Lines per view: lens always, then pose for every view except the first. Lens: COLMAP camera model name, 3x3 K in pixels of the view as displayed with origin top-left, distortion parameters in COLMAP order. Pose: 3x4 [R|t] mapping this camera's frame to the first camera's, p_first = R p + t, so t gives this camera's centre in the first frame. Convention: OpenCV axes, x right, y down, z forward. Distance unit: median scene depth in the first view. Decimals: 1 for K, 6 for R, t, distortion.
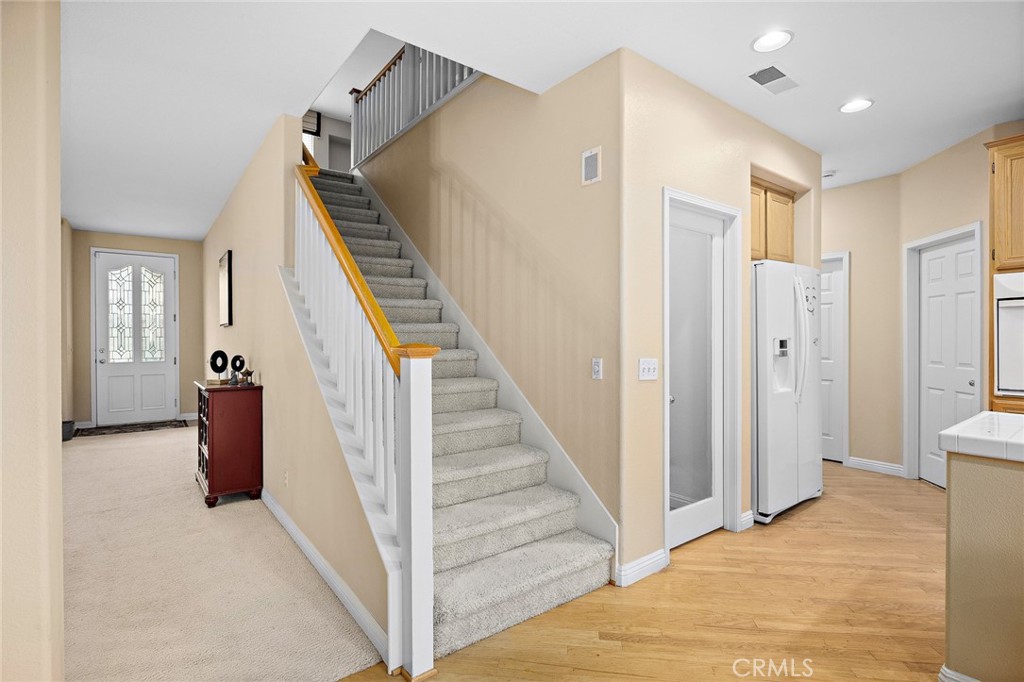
lens RADIAL K [[499.7, 0, 516.1], [0, 499.7, 337.6], [0, 0, 1]] dist [-0.000281, 0.000013]
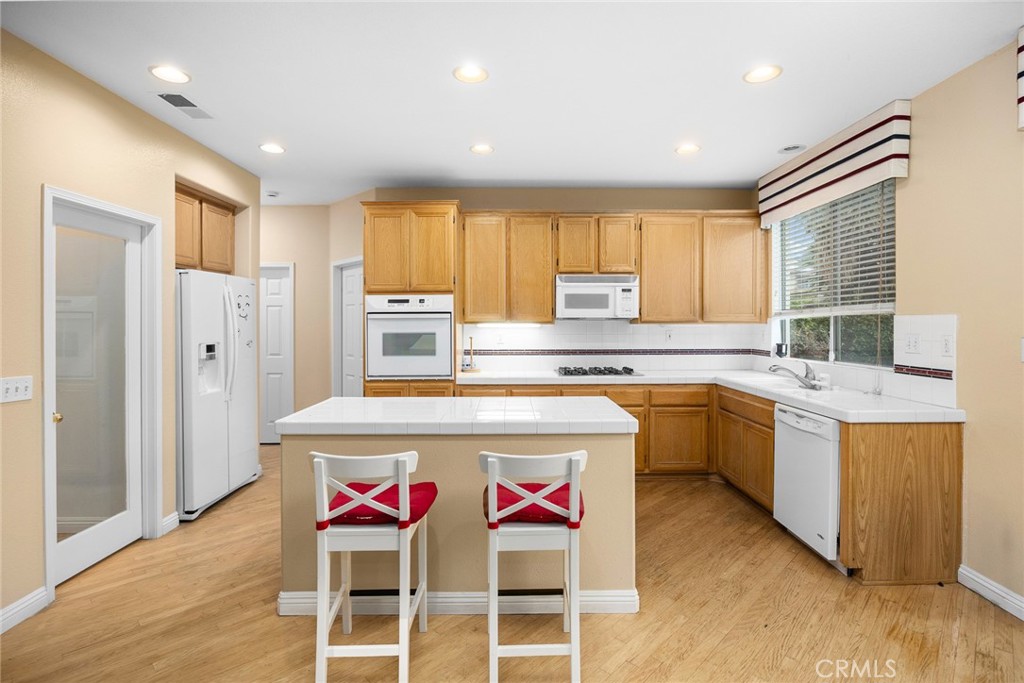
lens RADIAL K [[499.7, 0, 515.7], [0, 499.7, 322.0], [0, 0, 1]] dist [-0.000281, 0.000013]
pose [[0.613302, 0.003060, 0.789843, 0.089651], [0.000786, 0.999990, -0.004484, -0.040286], [-0.789848, 0.003370, 0.613293, -0.189284]]
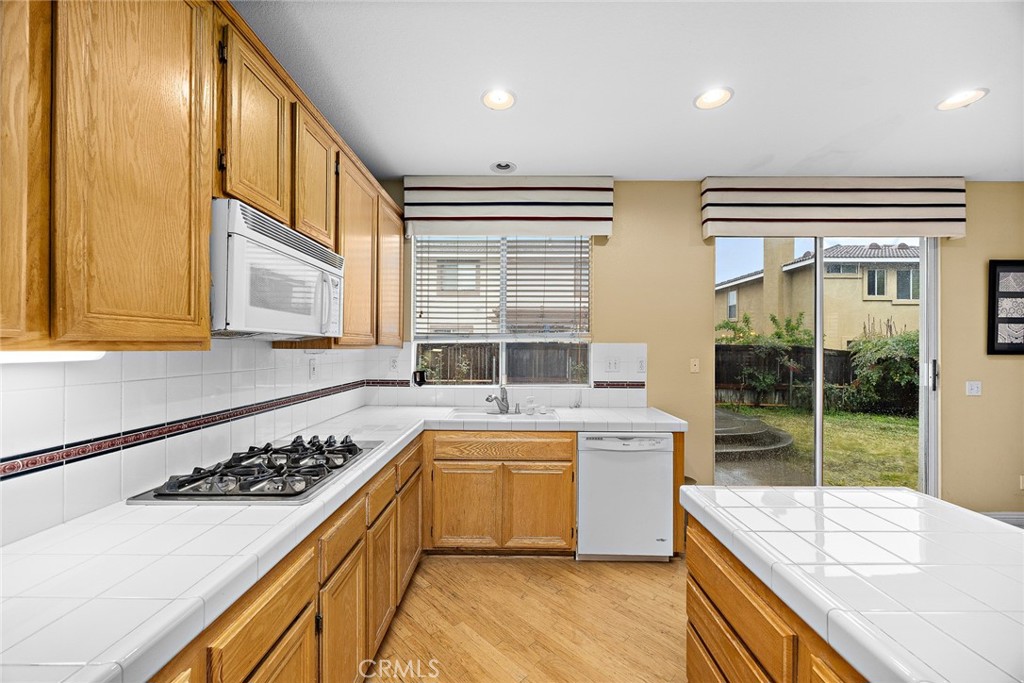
lens RADIAL K [[392.3, 0, 511.5], [0, 392.3, 348.5], [0, 0, 1]] dist [-0.003010, -0.000225]
pose [[-0.776367, -0.002584, 0.630276, 0.842901], [-0.002964, 0.999996, 0.000448, -0.043235], [-0.630274, -0.001520, -0.776371, 0.694547]]
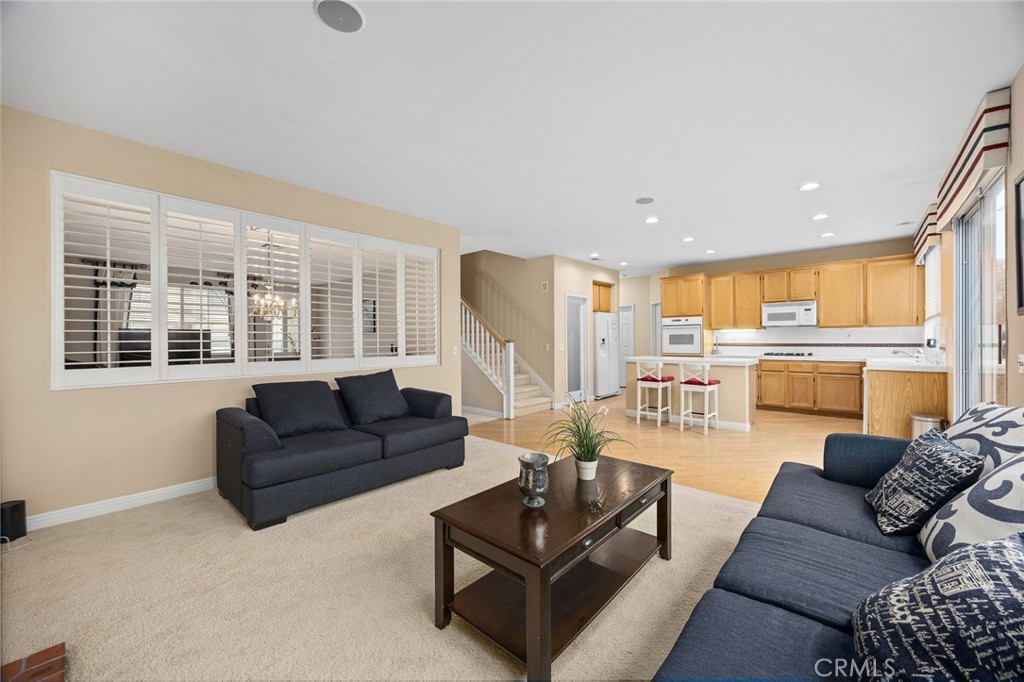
lens RADIAL K [[392.3, 0, 512.6], [0, 392.3, 338.8], [0, 0, 1]] dist [-0.003010, -0.000225]
pose [[0.985209, -0.004641, 0.171295, -0.418770], [0.004720, 0.999989, -0.000050, 0.004037], [-0.171293, 0.000858, 0.985220, -1.265789]]
